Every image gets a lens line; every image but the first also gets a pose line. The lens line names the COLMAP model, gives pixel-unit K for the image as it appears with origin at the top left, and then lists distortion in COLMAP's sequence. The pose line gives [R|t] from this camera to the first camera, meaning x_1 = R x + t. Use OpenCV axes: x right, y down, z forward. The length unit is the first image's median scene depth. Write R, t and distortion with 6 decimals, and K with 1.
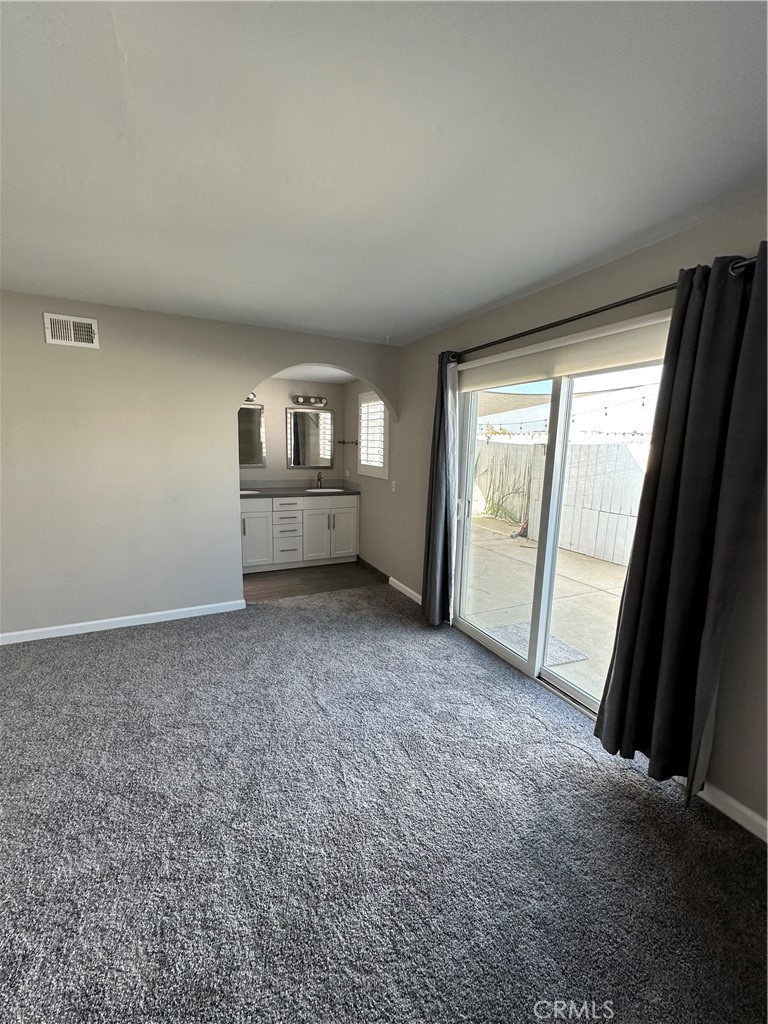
lens RADIAL K [[407.7, 0, 384.4], [0, 407.7, 514.8], [0, 0, 1]] dist [-0.004162, -0.000303]
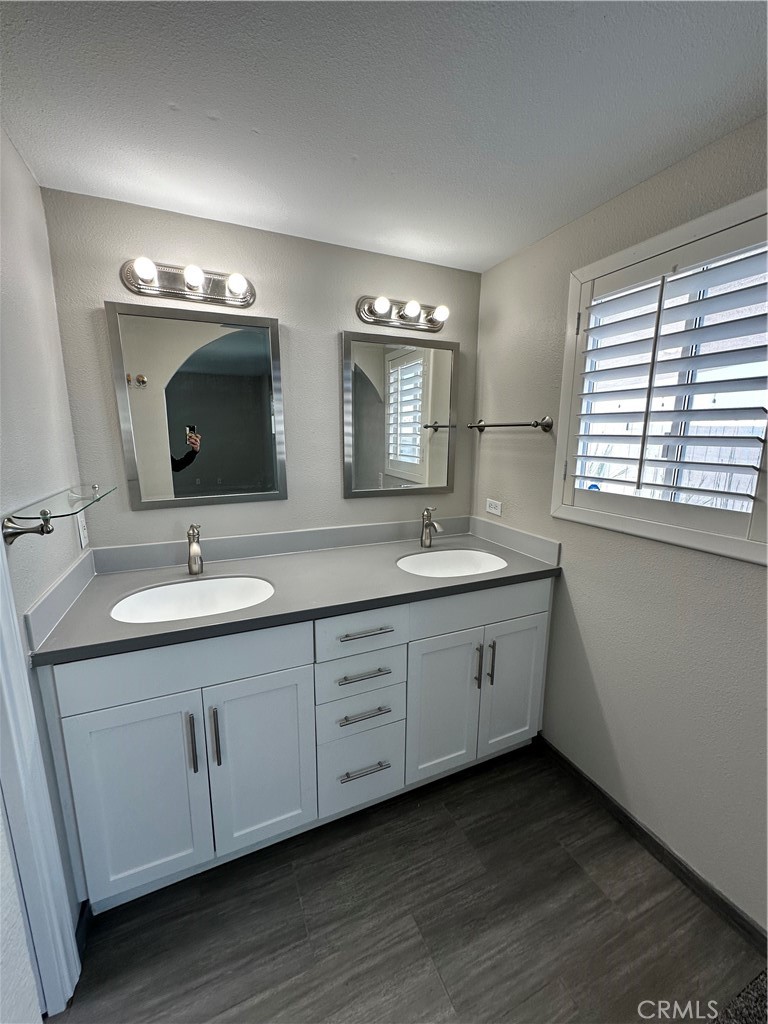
lens RADIAL K [[407.7, 0, 385.6], [0, 407.7, 511.3], [0, 0, 1]] dist [-0.004162, -0.000303]
pose [[0.999534, -0.010885, -0.028525, -0.196818], [0.011189, 0.999882, 0.010519, -0.109430], [0.028407, -0.010833, 0.999538, 0.654407]]
